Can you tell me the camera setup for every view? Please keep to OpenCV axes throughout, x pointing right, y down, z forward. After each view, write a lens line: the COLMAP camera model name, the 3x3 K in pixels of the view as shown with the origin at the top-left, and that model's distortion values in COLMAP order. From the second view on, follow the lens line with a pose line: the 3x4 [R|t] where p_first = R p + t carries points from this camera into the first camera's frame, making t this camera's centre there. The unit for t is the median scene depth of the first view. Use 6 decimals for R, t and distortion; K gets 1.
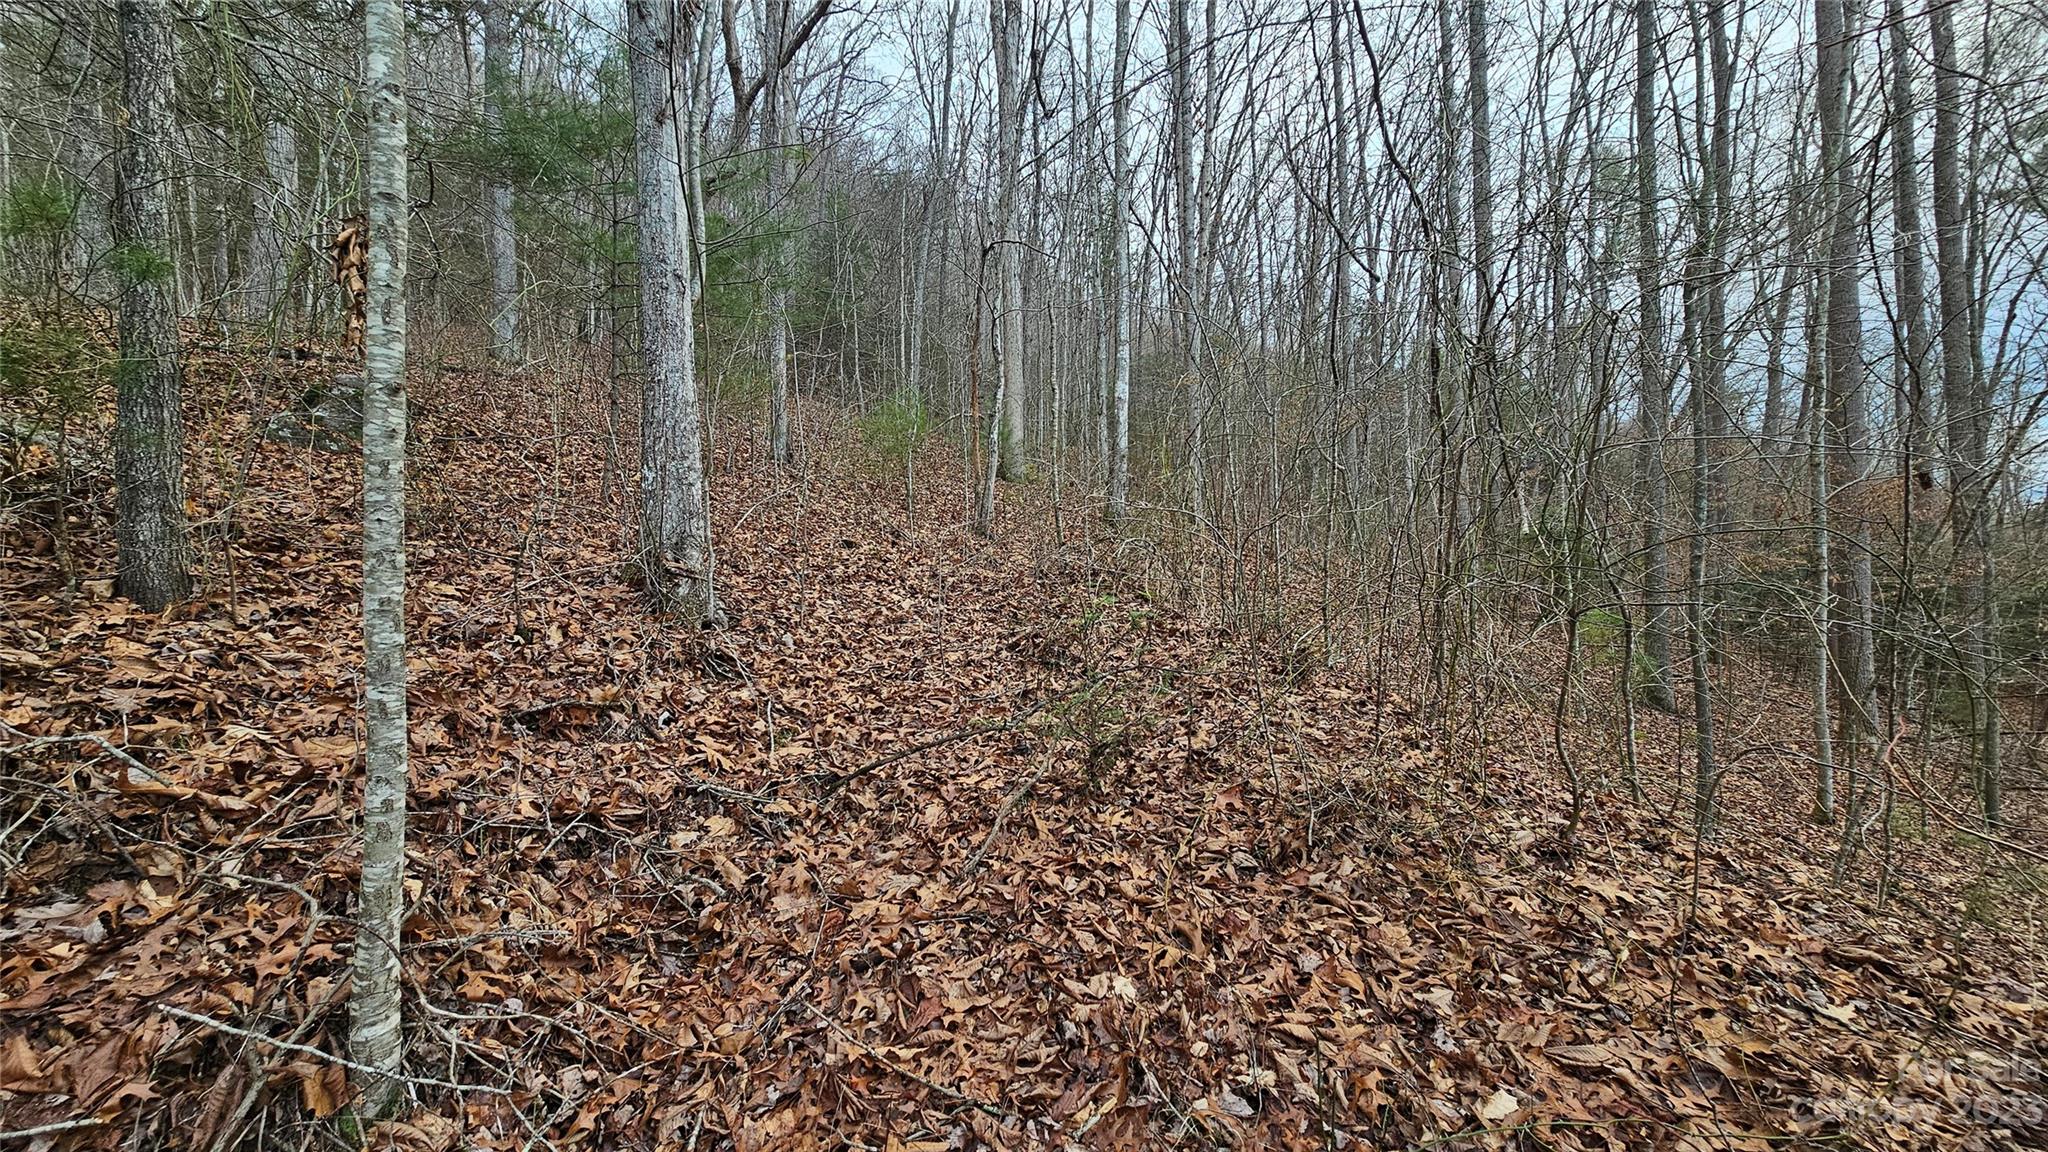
lens RADIAL K [[836.5, 0, 1020.0], [0, 836.5, 591.3], [0, 0, 1]] dist [0.001999, 0.000491]
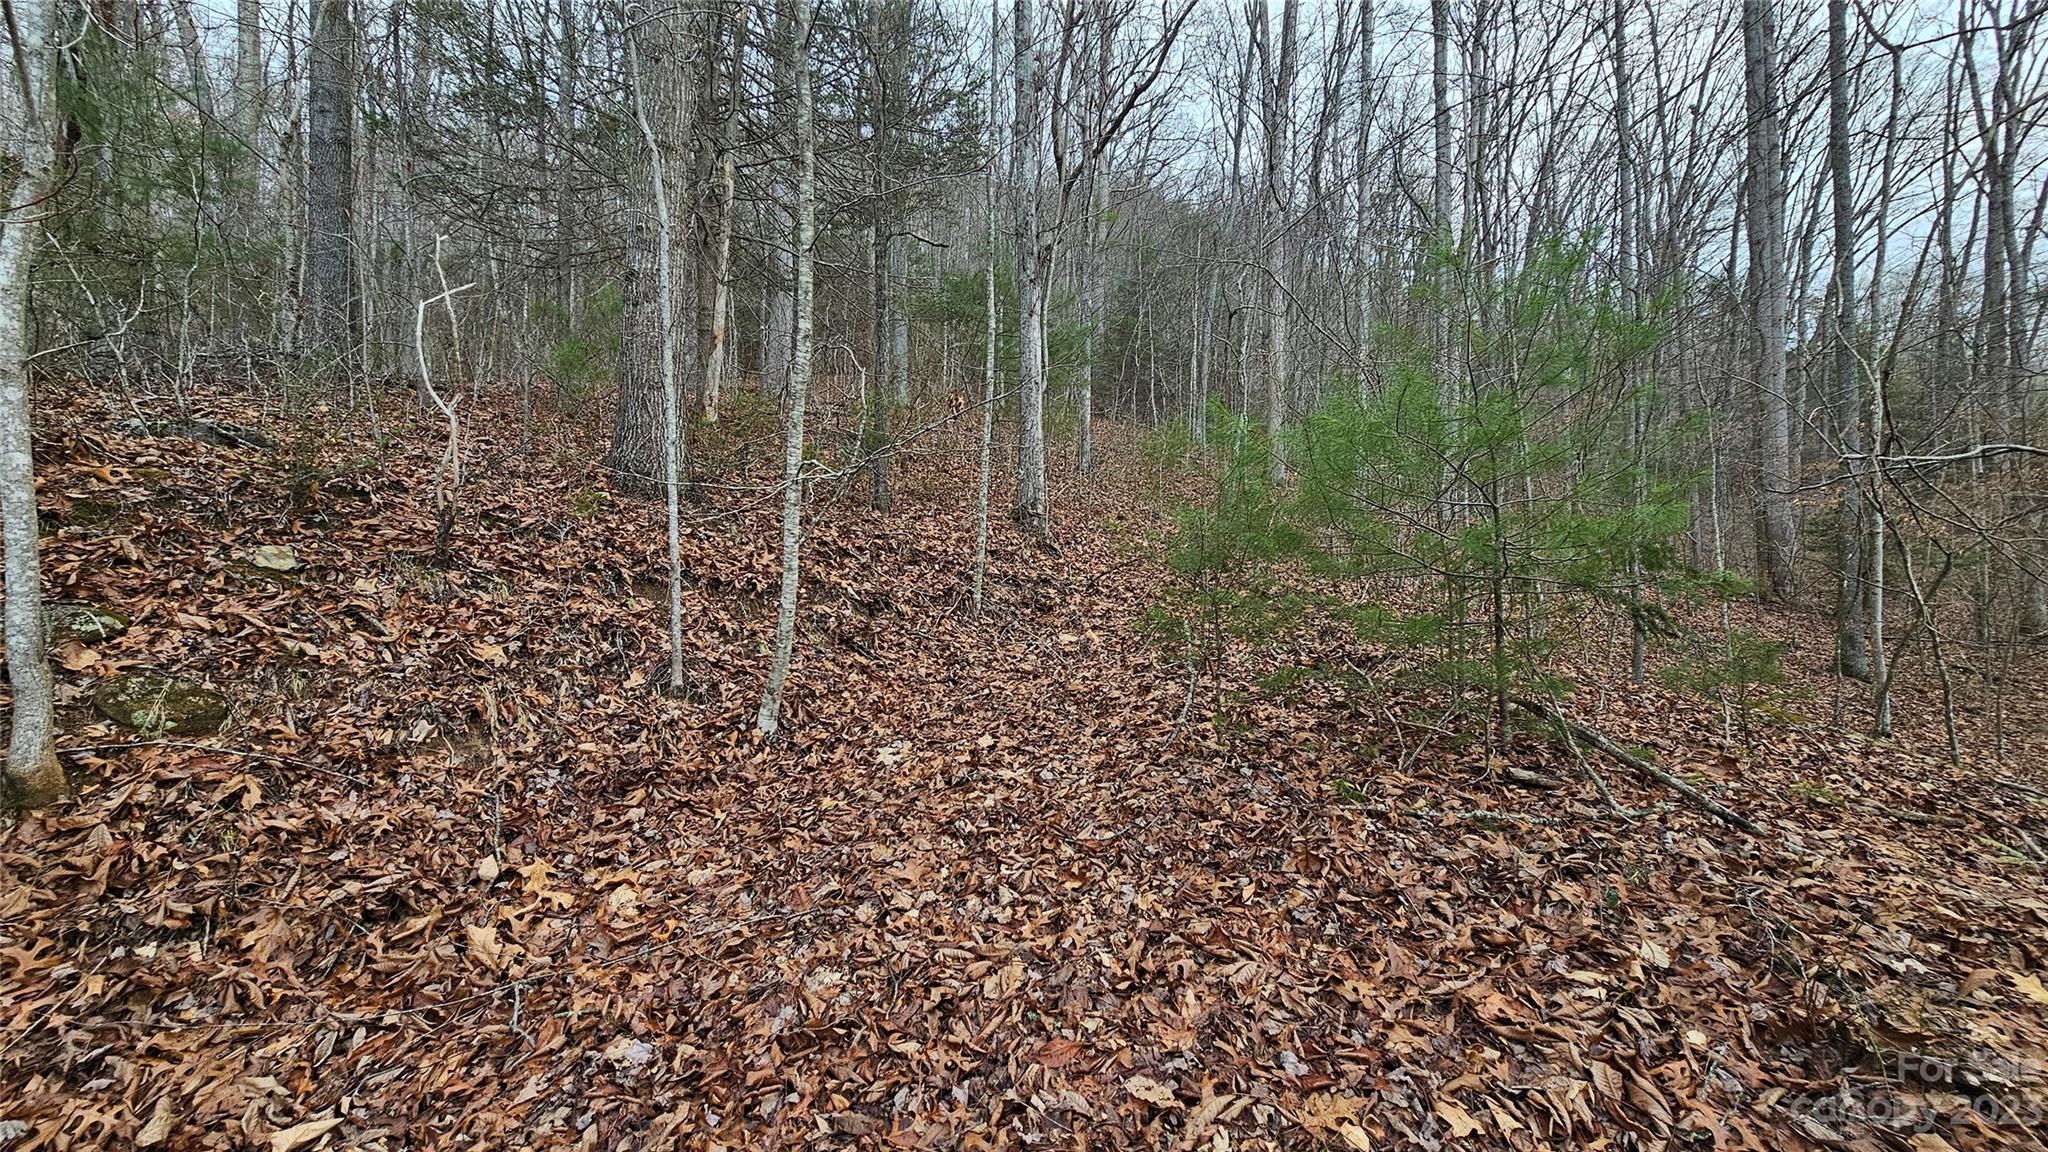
lens RADIAL K [[836.5, 0, 1020.0], [0, 836.5, 591.3], [0, 0, 1]] dist [0.001999, 0.000491]
pose [[0.936552, 0.019960, -0.349960, 0.182268], [-0.026186, 0.999572, -0.013067, 0.111027], [0.349550, 0.021402, 0.936673, -0.581725]]
